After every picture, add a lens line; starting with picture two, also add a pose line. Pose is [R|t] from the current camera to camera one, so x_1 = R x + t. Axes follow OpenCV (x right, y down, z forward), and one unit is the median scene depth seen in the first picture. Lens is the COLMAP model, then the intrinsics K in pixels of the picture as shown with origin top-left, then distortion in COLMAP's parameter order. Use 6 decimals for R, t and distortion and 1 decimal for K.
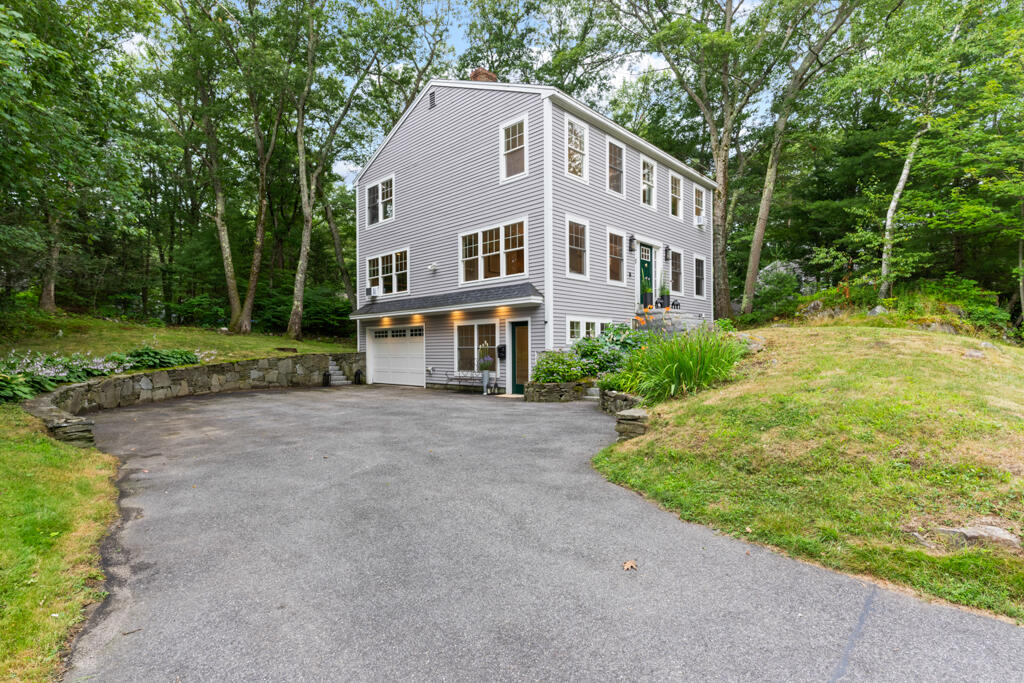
lens RADIAL K [[493.7, 0, 509.4], [0, 493.7, 343.9], [0, 0, 1]] dist [0.001037, -0.000175]
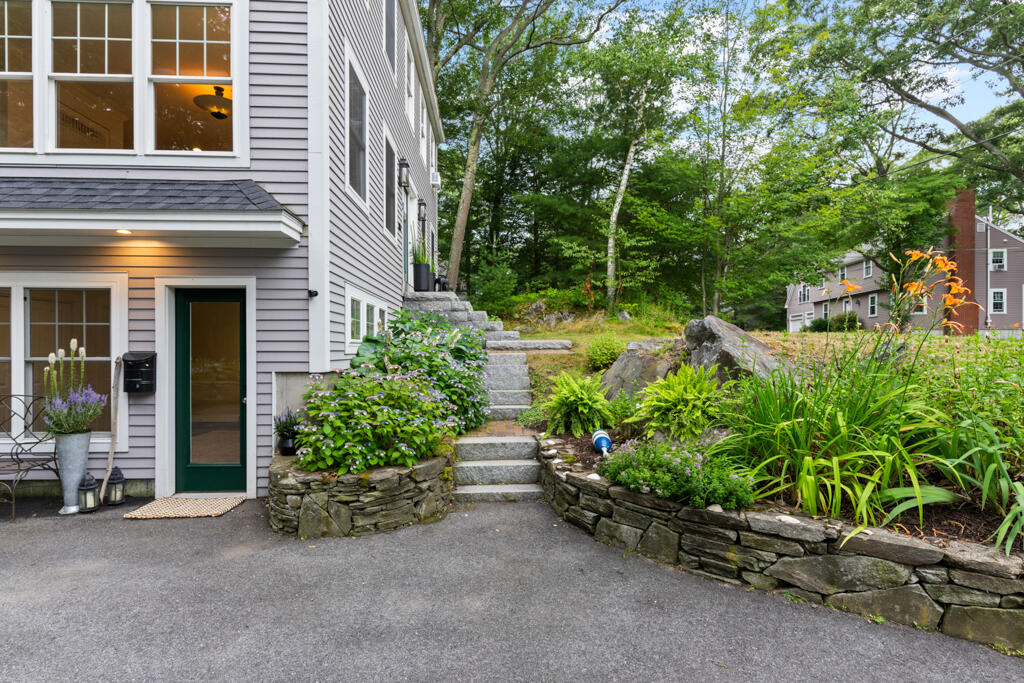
lens RADIAL K [[493.7, 0, 511.2], [0, 493.7, 351.4], [0, 0, 1]] dist [0.001037, -0.000175]
pose [[0.688084, 0.003889, 0.725621, -0.085092], [-0.013898, 0.999873, 0.007821, -0.005709], [-0.725498, -0.015466, 0.688050, 0.582715]]
